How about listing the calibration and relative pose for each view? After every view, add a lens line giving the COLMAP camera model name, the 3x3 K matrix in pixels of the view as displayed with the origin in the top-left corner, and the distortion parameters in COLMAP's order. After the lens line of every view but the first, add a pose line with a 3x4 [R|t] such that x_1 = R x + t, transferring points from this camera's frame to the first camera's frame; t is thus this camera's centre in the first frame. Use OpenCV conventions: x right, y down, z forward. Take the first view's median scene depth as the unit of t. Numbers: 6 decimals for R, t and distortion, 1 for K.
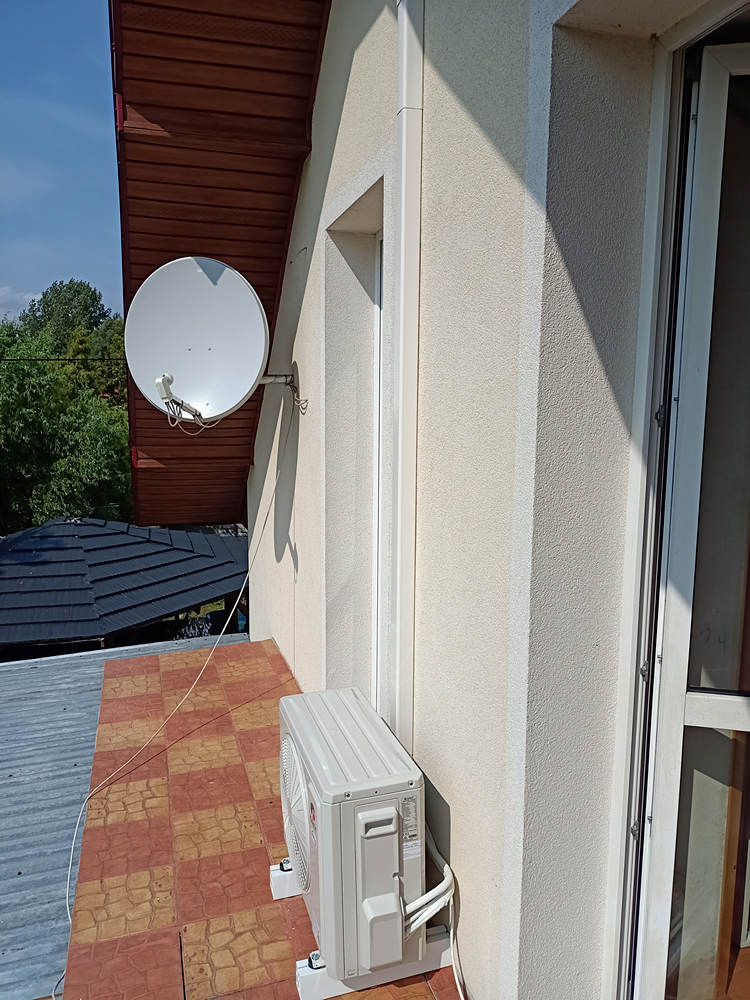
lens RADIAL K [[735.7, 0, 375.0], [0, 735.7, 500.0], [0, 0, 1]] dist [0.058864, -0.091206]
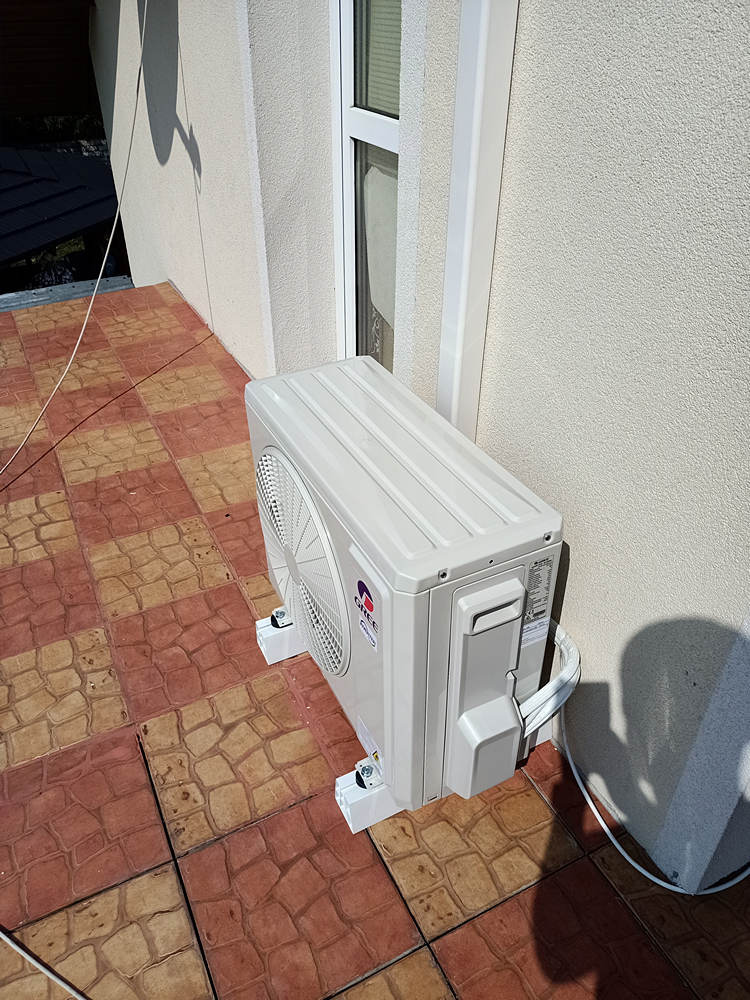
lens RADIAL K [[735.7, 0, 375.0], [0, 735.7, 500.0], [0, 0, 1]] dist [0.058864, -0.091206]
pose [[0.986522, -0.091075, 0.135942, -0.098850], [0.017869, 0.885782, 0.463758, 0.072423], [-0.162652, -0.455078, 0.875470, 0.380193]]
